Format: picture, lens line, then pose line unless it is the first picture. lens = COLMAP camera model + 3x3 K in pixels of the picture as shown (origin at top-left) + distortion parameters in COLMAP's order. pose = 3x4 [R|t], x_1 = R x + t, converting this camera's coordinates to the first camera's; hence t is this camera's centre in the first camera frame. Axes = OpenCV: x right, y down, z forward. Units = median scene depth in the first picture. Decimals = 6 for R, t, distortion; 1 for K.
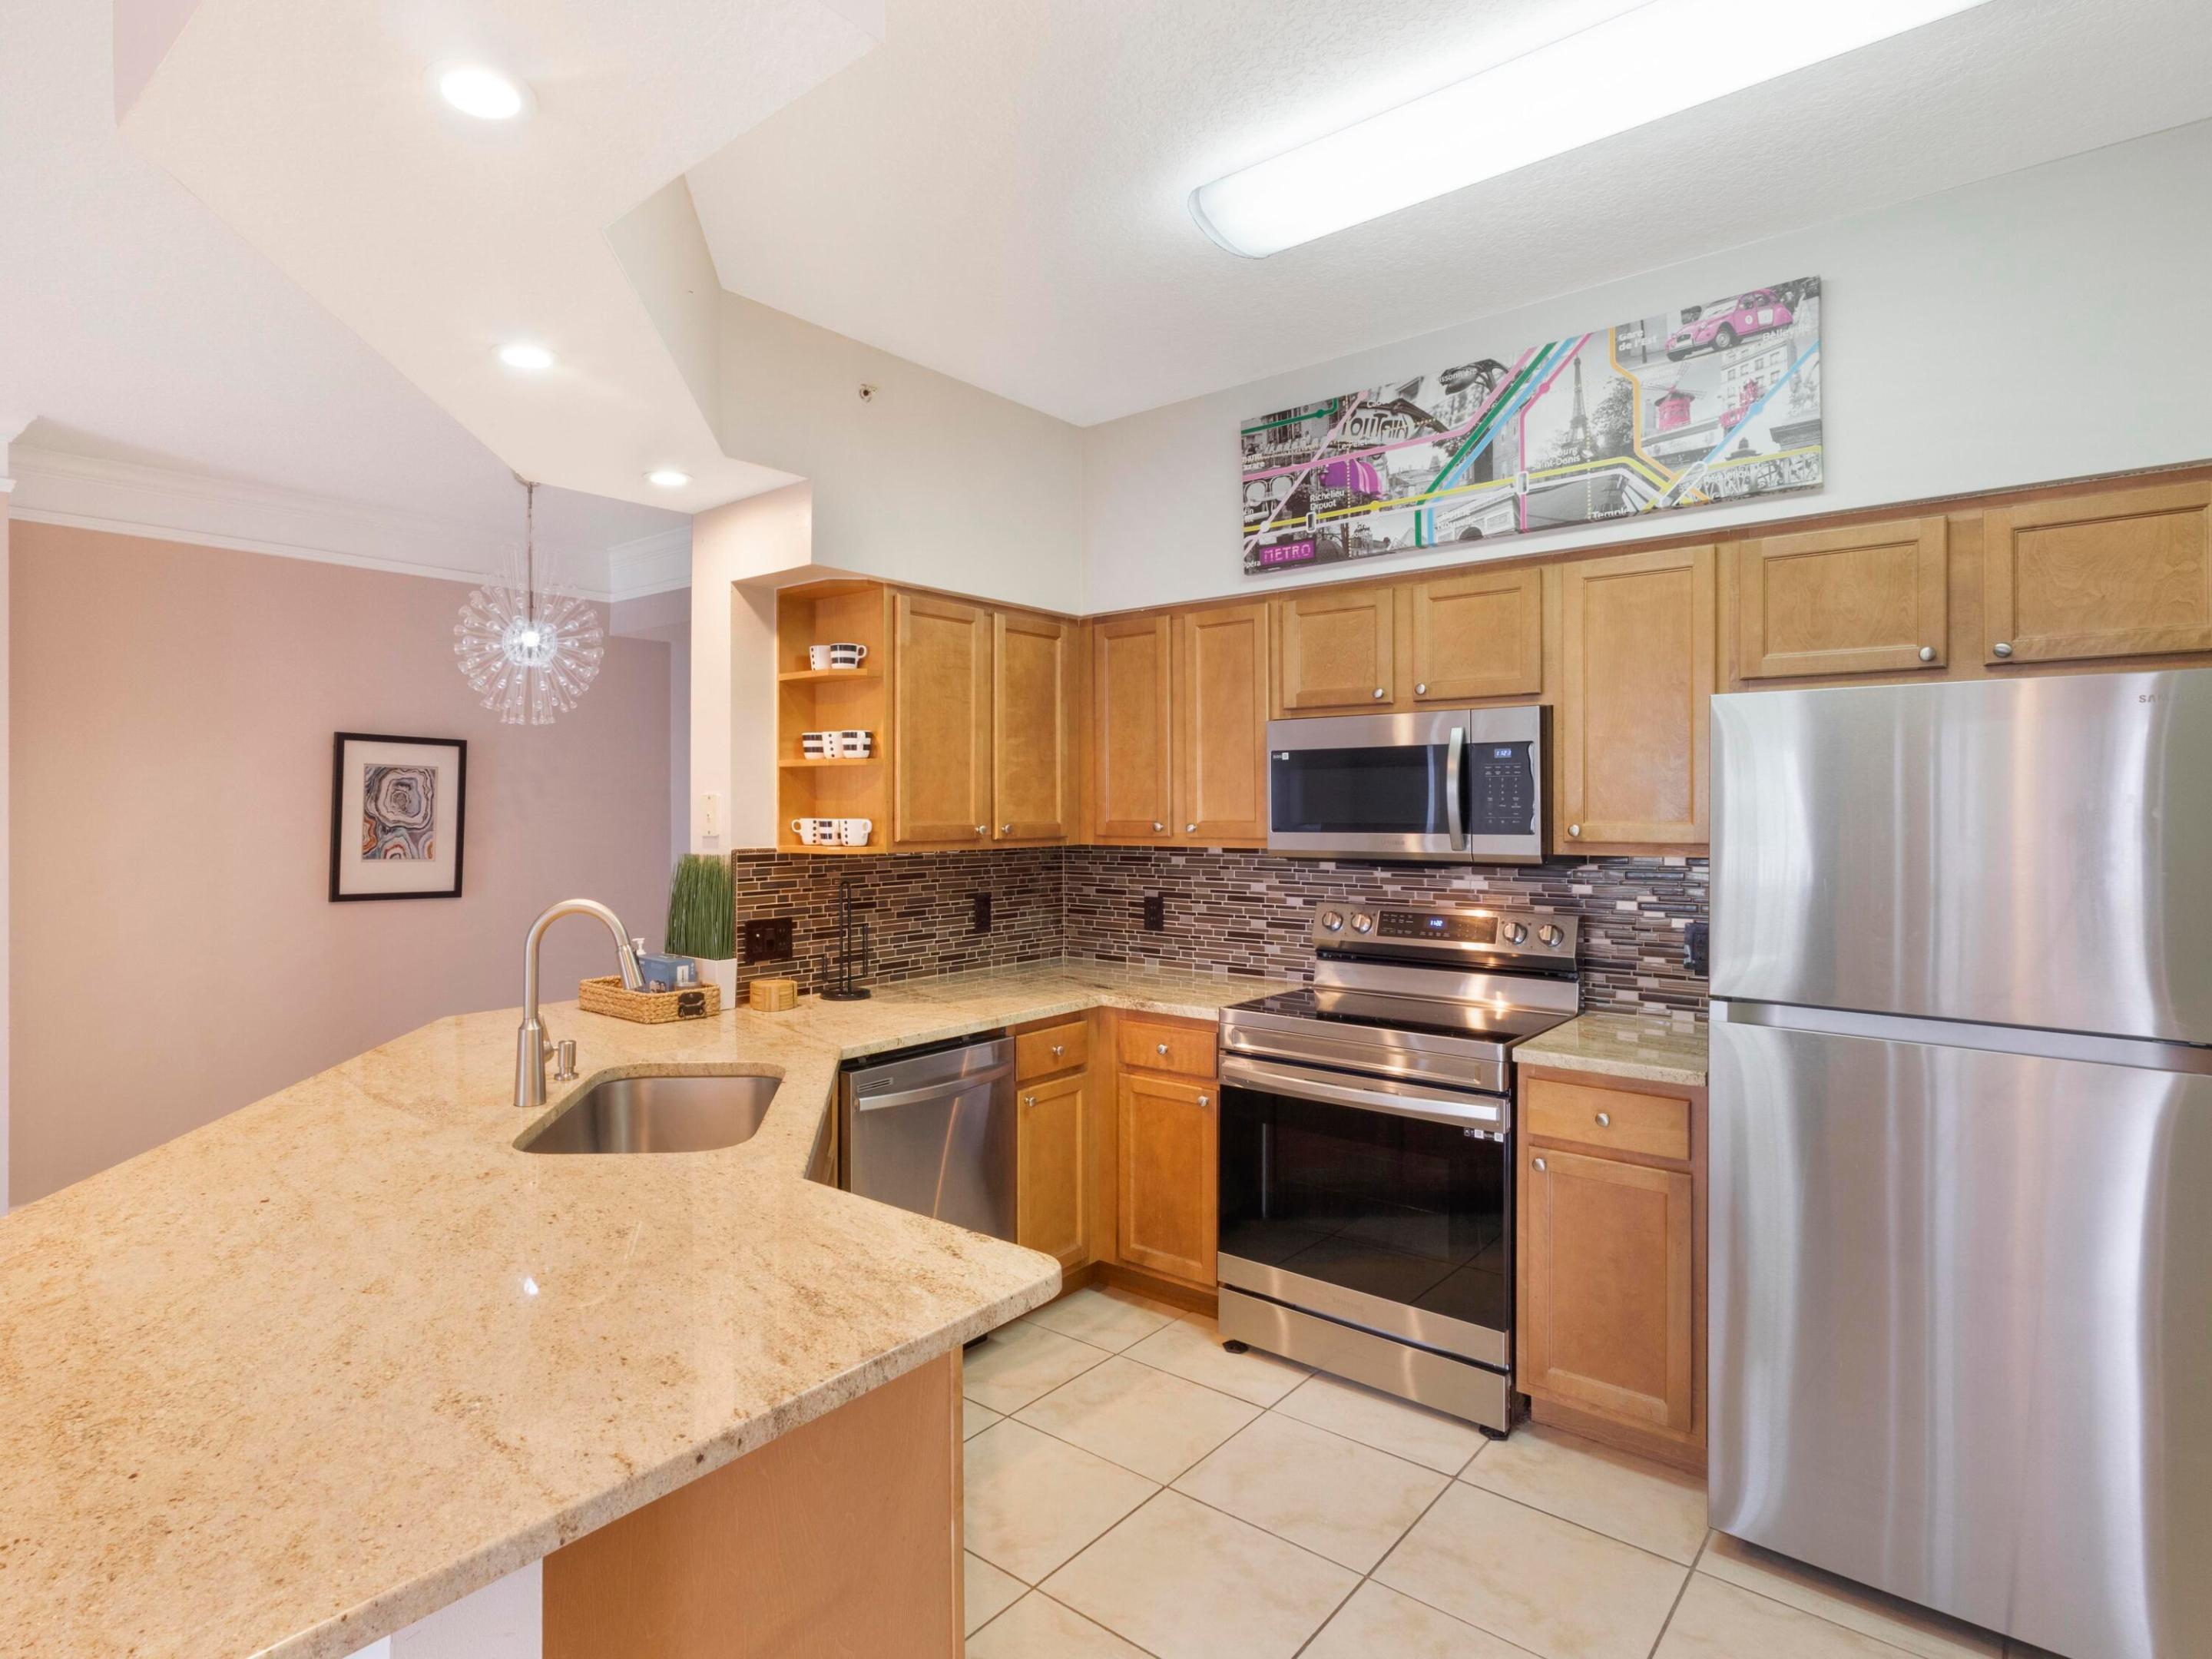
lens RADIAL K [[1224.8, 0, 1001.4], [0, 1224.8, 800.9], [0, 0, 1]] dist [0.006101, 0.002819]
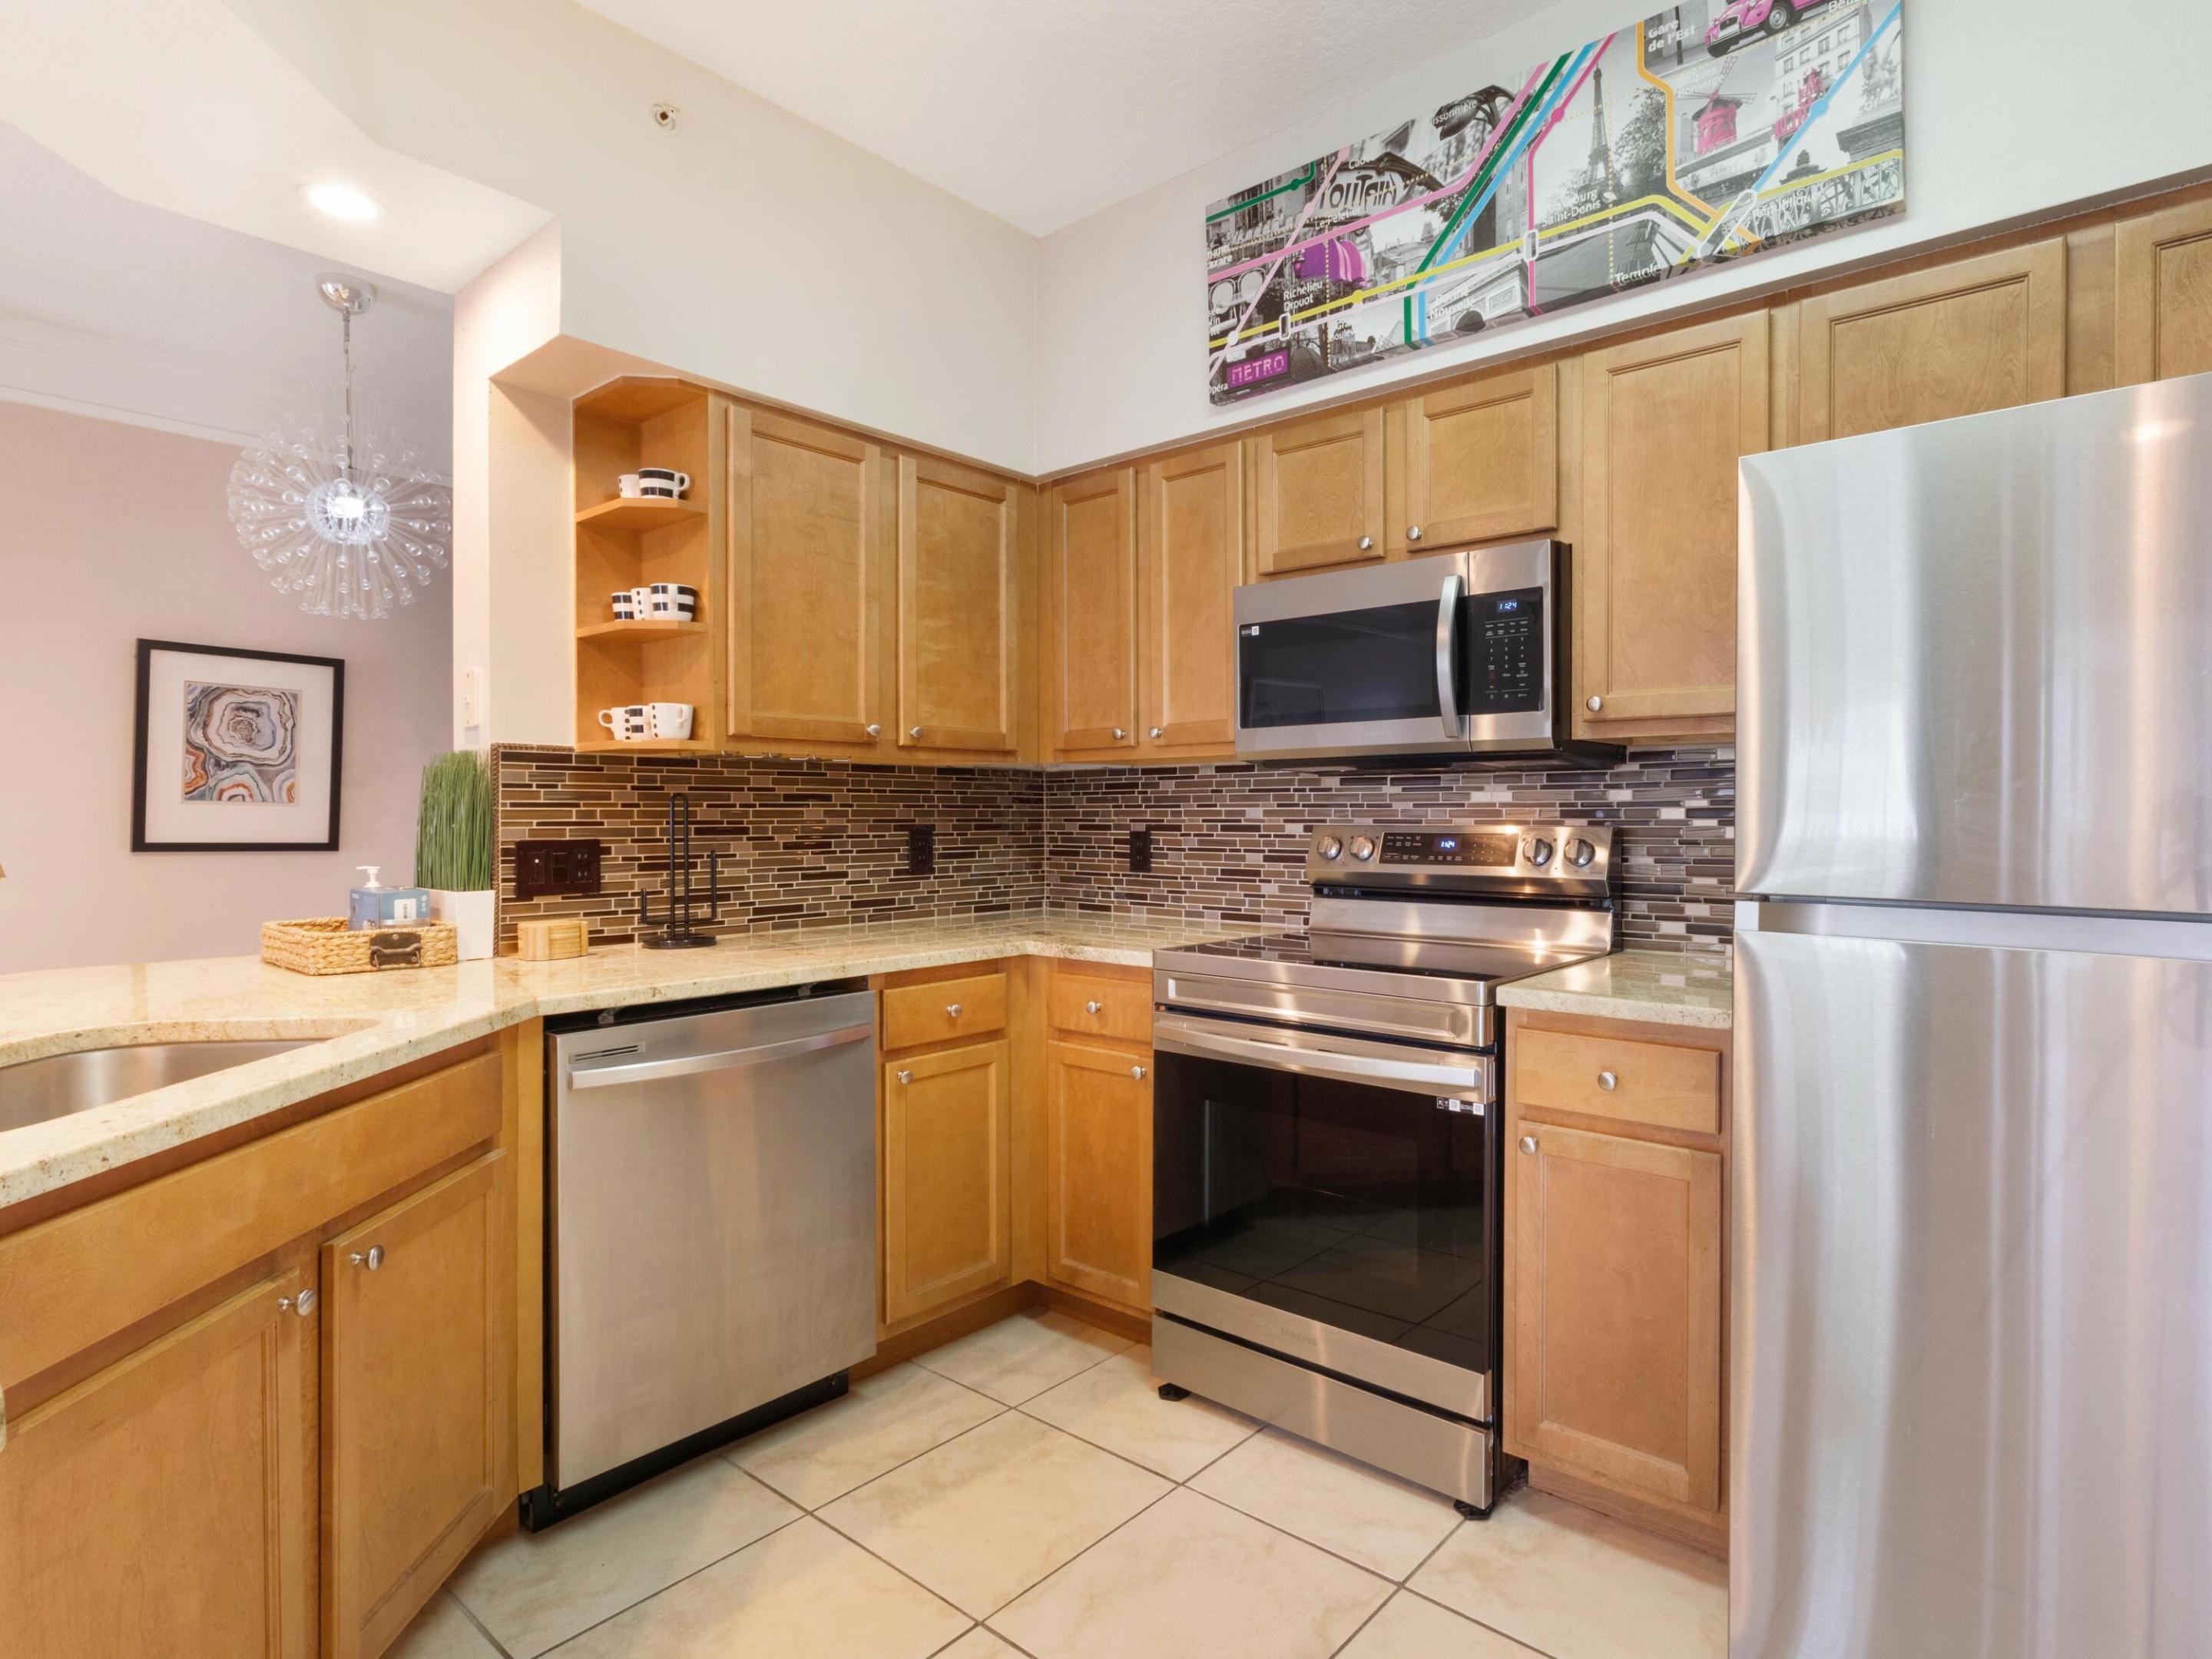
lens RADIAL K [[1180.7, 0, 1266.5], [0, 1180.7, 823.1], [0, 0, 1]] dist [0.006251, 0.001653]
pose [[0.997762, -0.003063, 0.066795, 0.193709], [0.002243, 0.999921, 0.012342, 0.078943], [-0.066827, -0.012165, 0.997690, 0.255518]]
